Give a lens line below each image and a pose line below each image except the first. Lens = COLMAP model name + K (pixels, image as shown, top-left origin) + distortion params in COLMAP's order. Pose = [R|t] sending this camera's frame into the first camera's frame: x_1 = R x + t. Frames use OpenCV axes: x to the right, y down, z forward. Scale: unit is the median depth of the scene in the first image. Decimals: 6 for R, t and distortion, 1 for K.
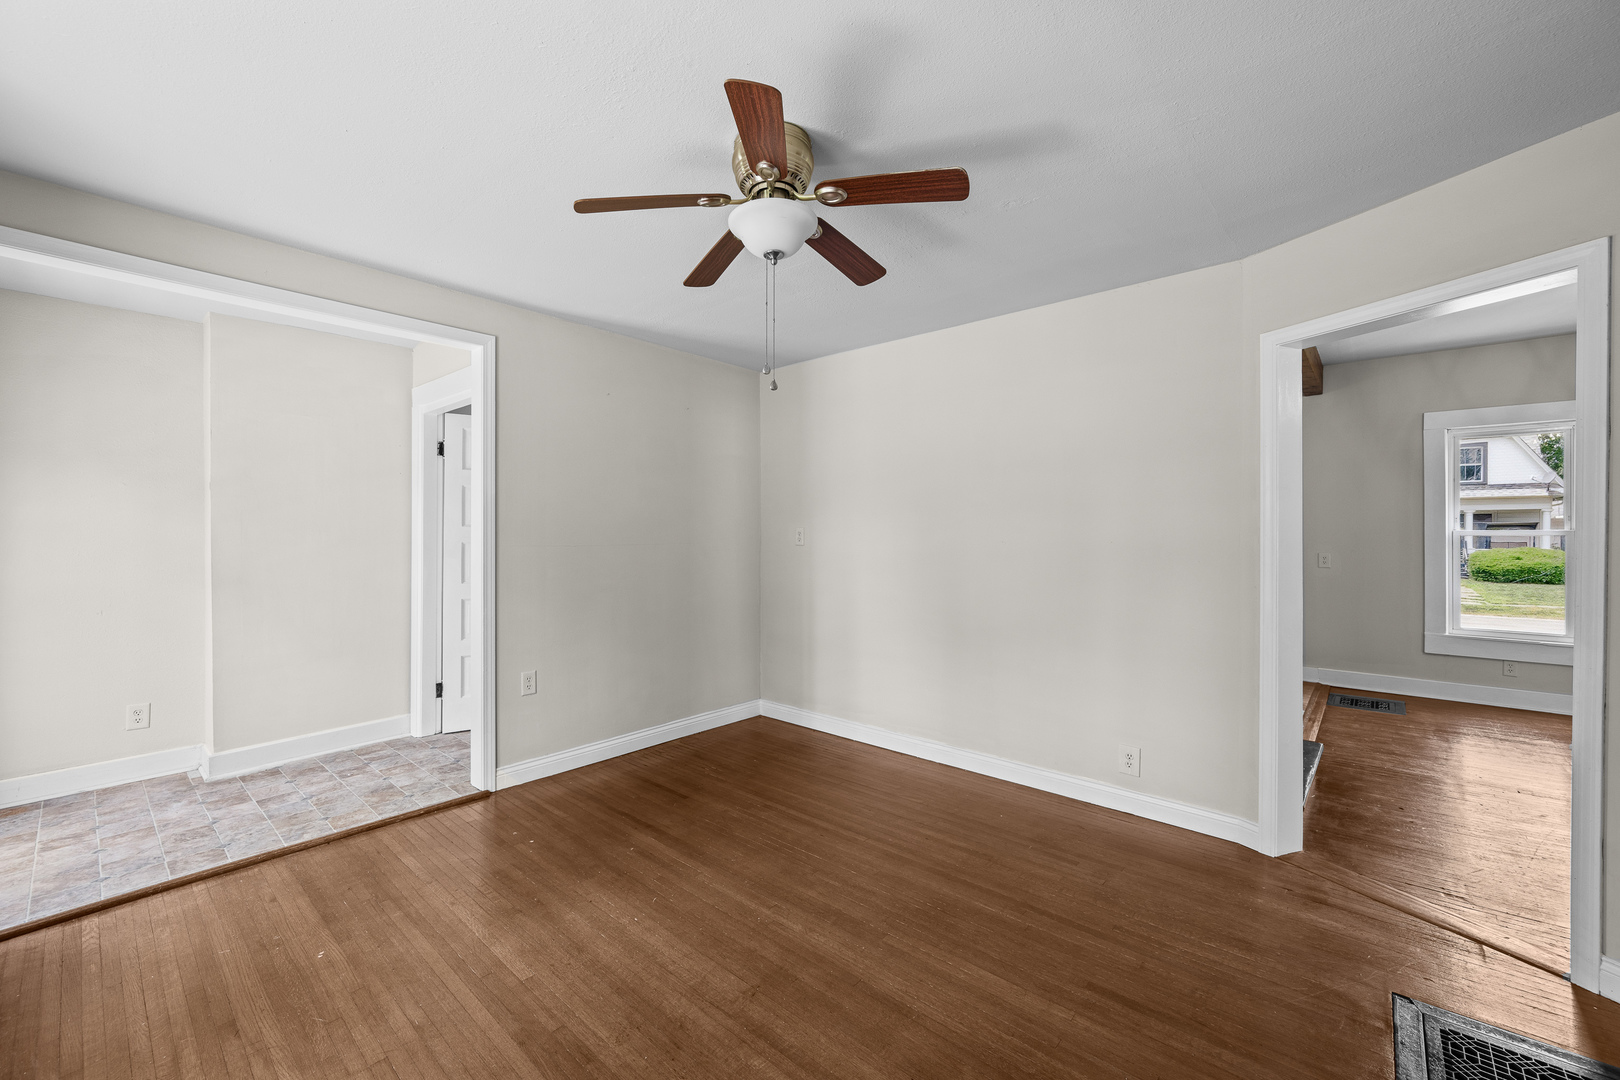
lens RADIAL K [[646.4, 0, 801.6], [0, 646.4, 541.2], [0, 0, 1]] dist [-0.001377, -0.000179]
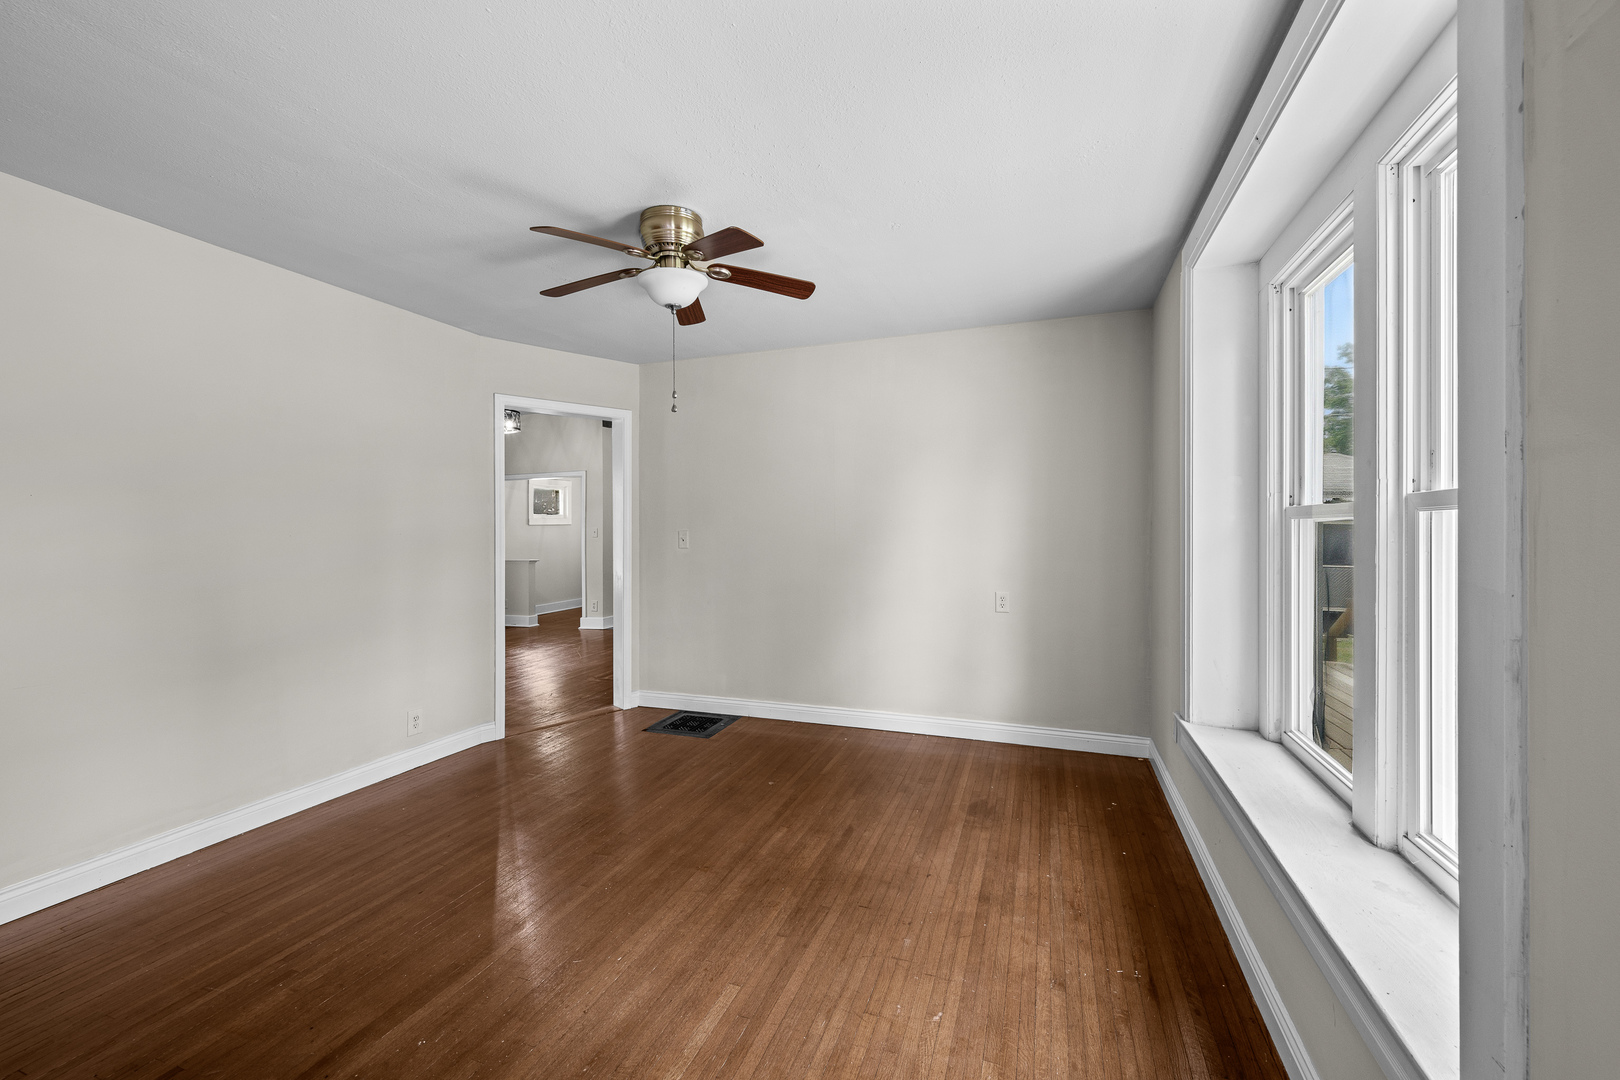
lens RADIAL K [[641.9, 0, 815.2], [0, 641.9, 530.6], [0, 0, 1]] dist [-0.000197, -0.000100]
pose [[-0.373670, -0.000704, 0.927561, -0.830154], [0.013482, 0.999890, 0.006190, -0.001770], [-0.927464, 0.014818, -0.373620, 0.759930]]
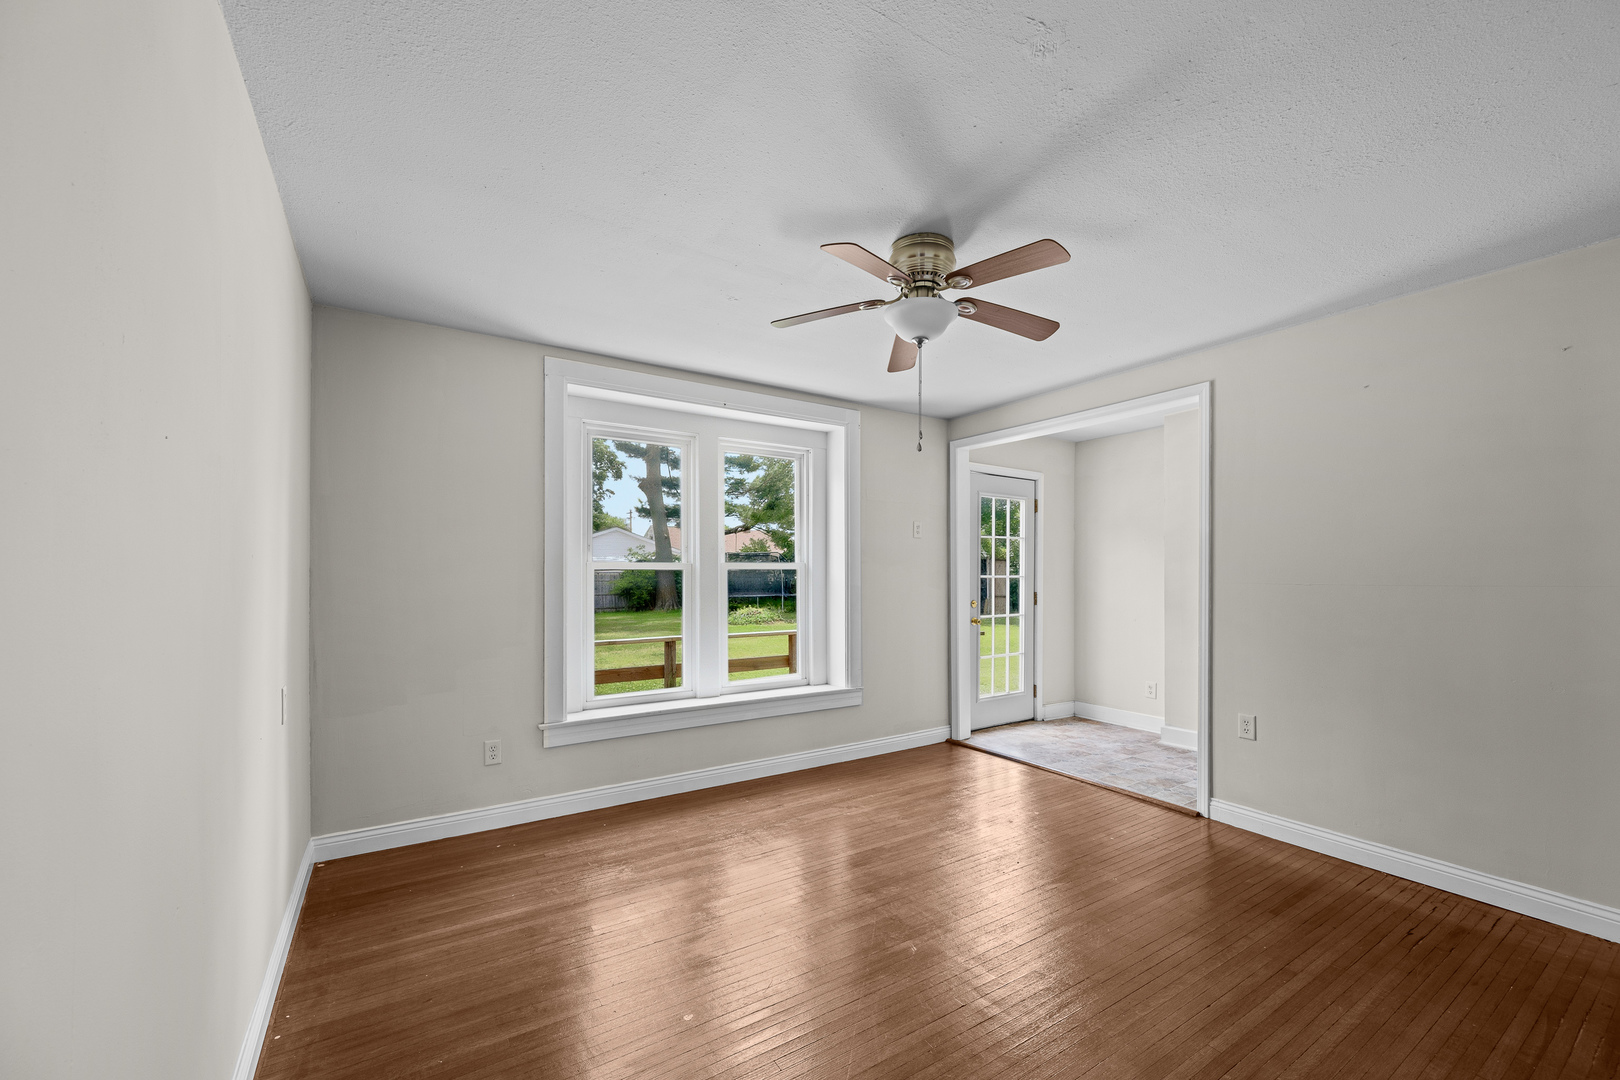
lens RADIAL K [[647.2, 0, 811.9], [0, 647.2, 567.3], [0, 0, 1]] dist [-0.002030, -0.000165]
pose [[-0.266601, -0.004723, -0.963795, 0.769714], [-0.007367, 0.999969, -0.002862, -0.010134], [0.963779, 0.006337, -0.266628, 0.725090]]
